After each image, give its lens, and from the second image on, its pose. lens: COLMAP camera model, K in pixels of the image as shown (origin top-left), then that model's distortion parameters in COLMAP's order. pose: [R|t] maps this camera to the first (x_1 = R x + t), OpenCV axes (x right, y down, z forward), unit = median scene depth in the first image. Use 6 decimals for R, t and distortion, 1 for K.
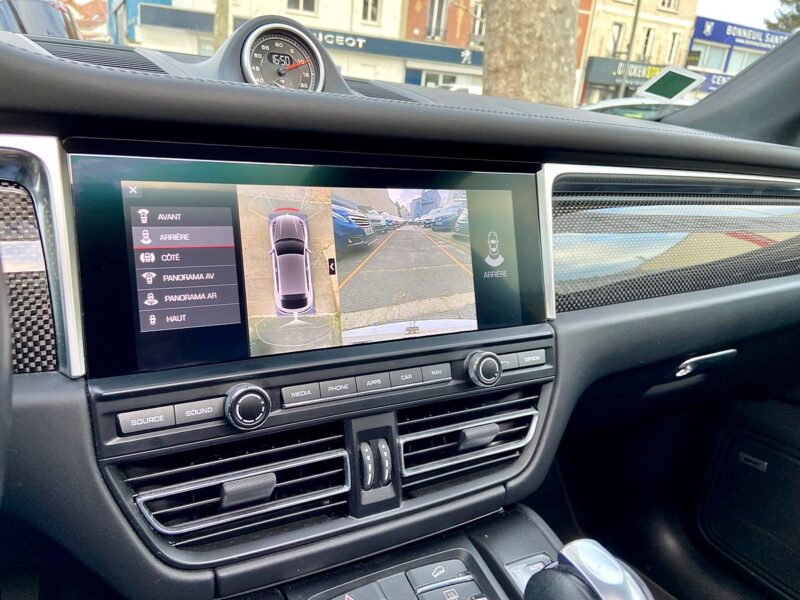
lens RADIAL K [[597.8, 0, 397.7], [0, 597.8, 294.5], [0, 0, 1]] dist [0.112285, -0.141099]
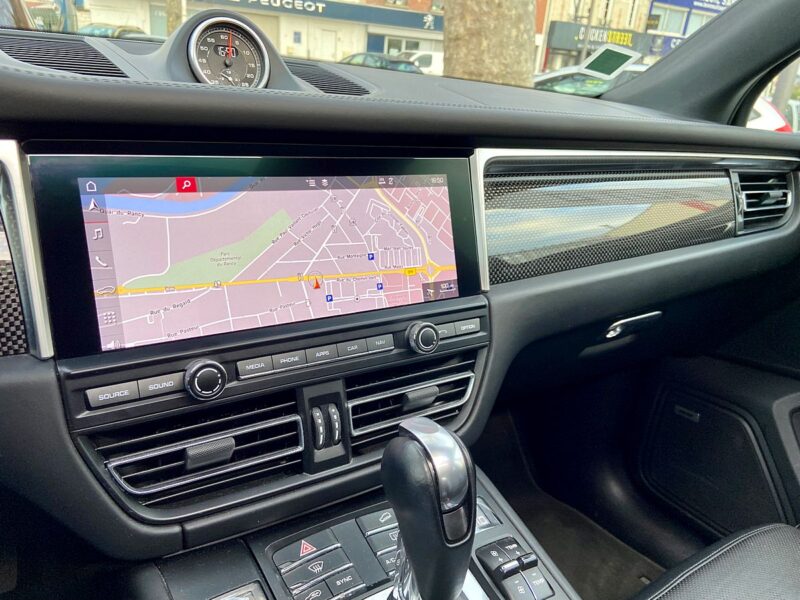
lens RADIAL K [[597.8, 0, 397.7], [0, 597.8, 294.5], [0, 0, 1]] dist [0.112285, -0.141099]
pose [[0.998334, -0.031060, 0.048628, 0.042079], [0.028666, 0.998379, 0.049177, -0.011434], [-0.050077, -0.047701, 0.997606, -0.092047]]
